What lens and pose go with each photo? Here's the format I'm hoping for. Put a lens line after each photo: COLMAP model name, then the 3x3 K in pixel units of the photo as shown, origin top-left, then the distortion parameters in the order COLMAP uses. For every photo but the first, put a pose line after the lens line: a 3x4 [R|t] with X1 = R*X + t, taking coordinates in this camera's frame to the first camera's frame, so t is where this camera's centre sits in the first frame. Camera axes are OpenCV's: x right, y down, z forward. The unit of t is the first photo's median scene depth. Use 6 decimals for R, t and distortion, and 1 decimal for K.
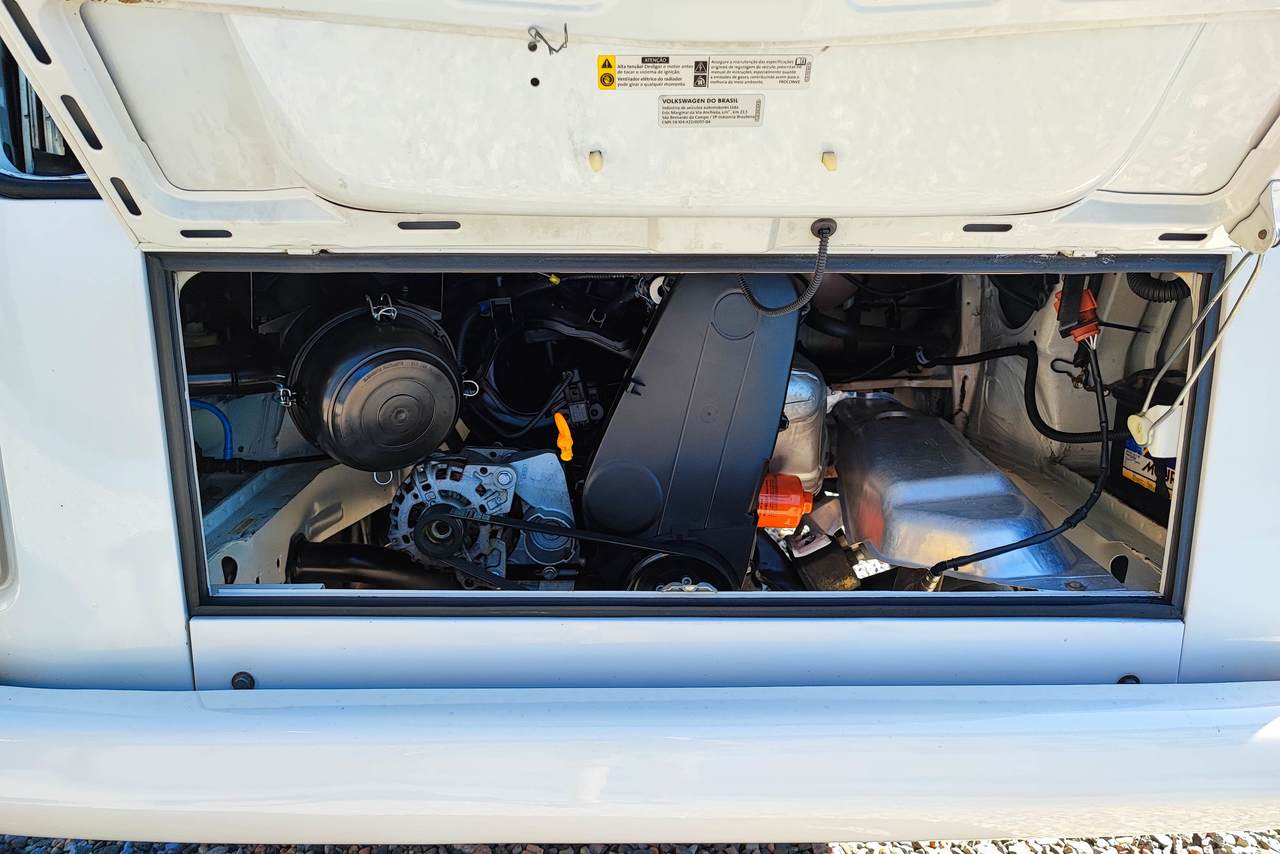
lens RADIAL K [[959.6, 0, 633.1], [0, 959.6, 426.1], [0, 0, 1]] dist [0.012013, 0.007893]
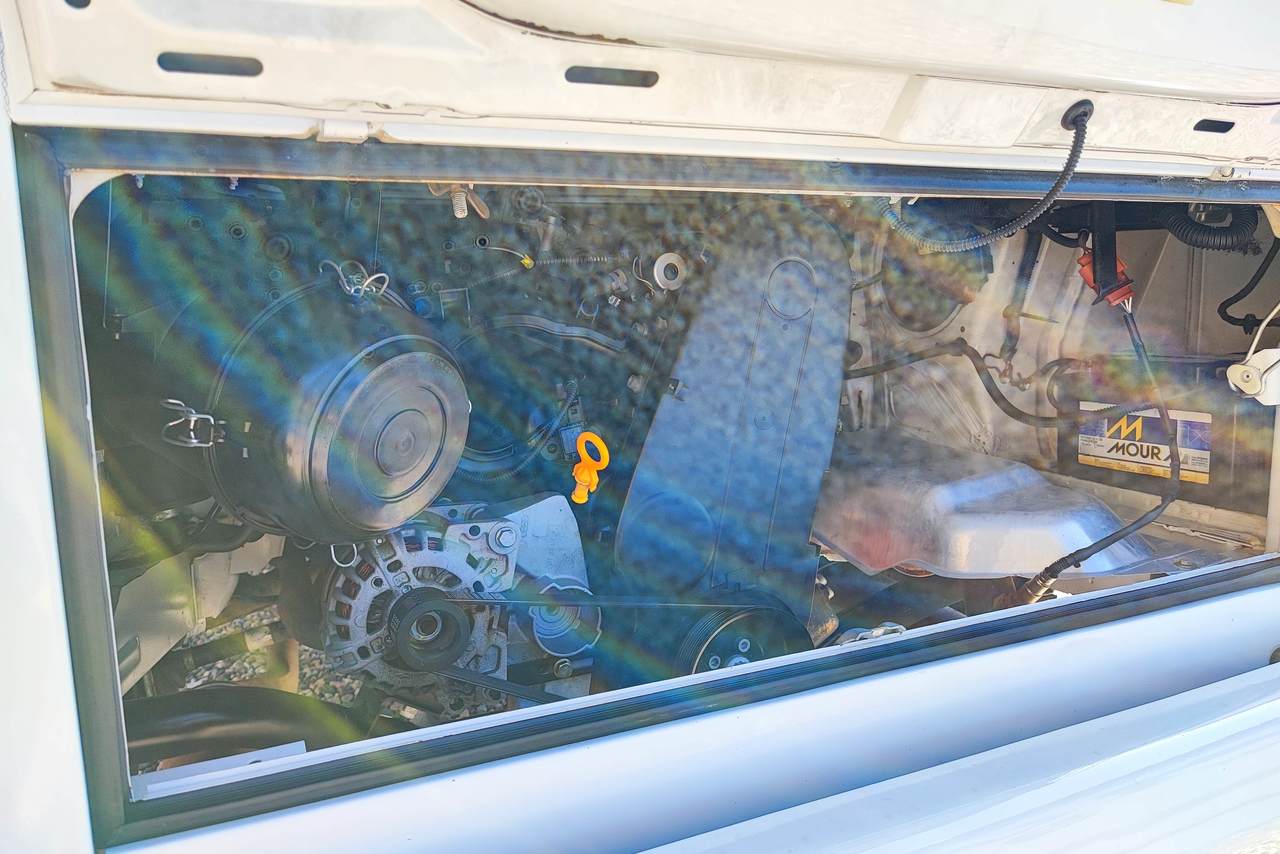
lens RADIAL K [[959.6, 0, 640.6], [0, 959.6, 424.9], [0, 0, 1]] dist [0.012013, 0.007893]
pose [[0.907369, -0.078792, 0.412883, -0.324227], [0.122555, 0.989187, -0.080561, 0.041511], [-0.402071, 0.123699, 0.907214, 0.325844]]
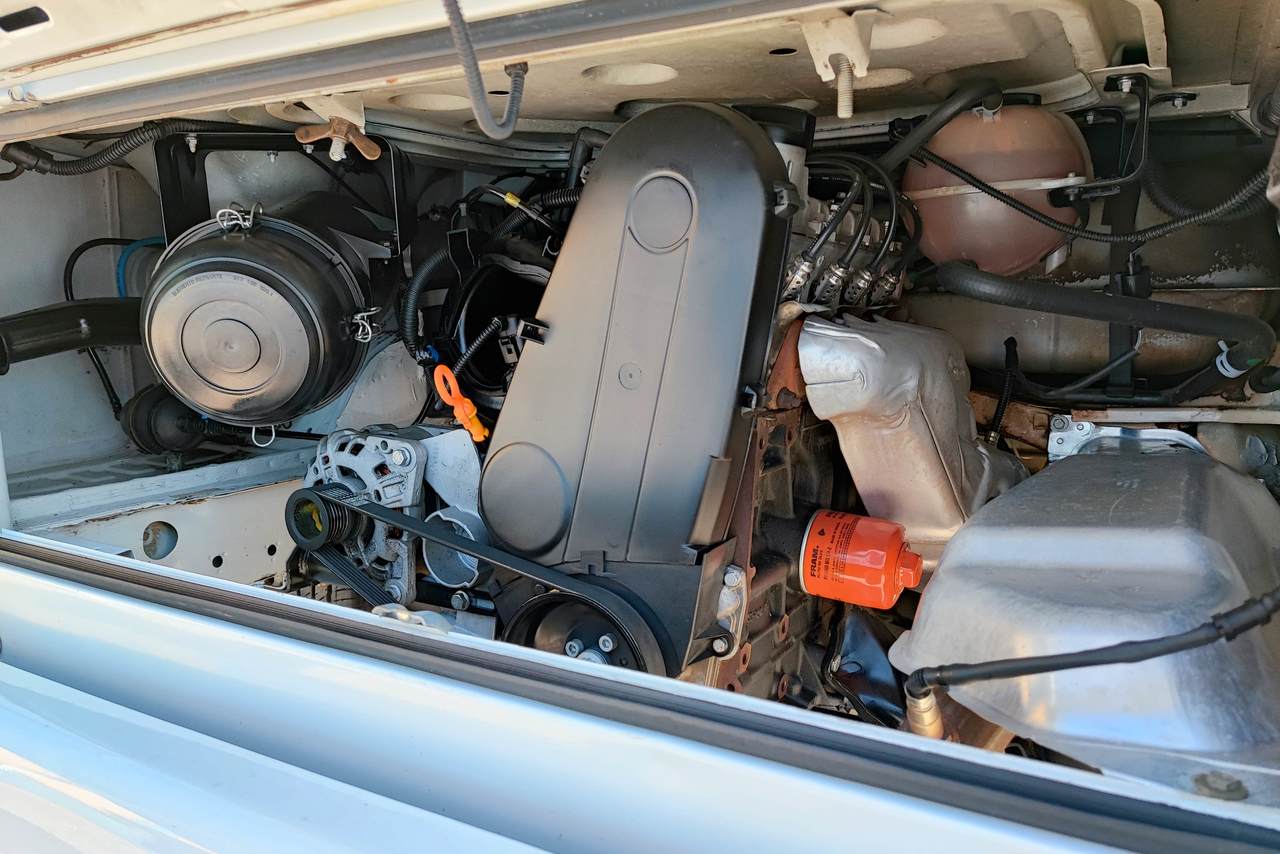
lens RADIAL K [[959.6, 0, 643.2], [0, 959.6, 431.5], [0, 0, 1]] dist [0.012013, 0.007893]
pose [[0.856909, 0.061961, -0.511730, 0.404003], [-0.115626, 0.990556, -0.073681, 0.068013], [0.502332, 0.122307, 0.855981, 0.454888]]
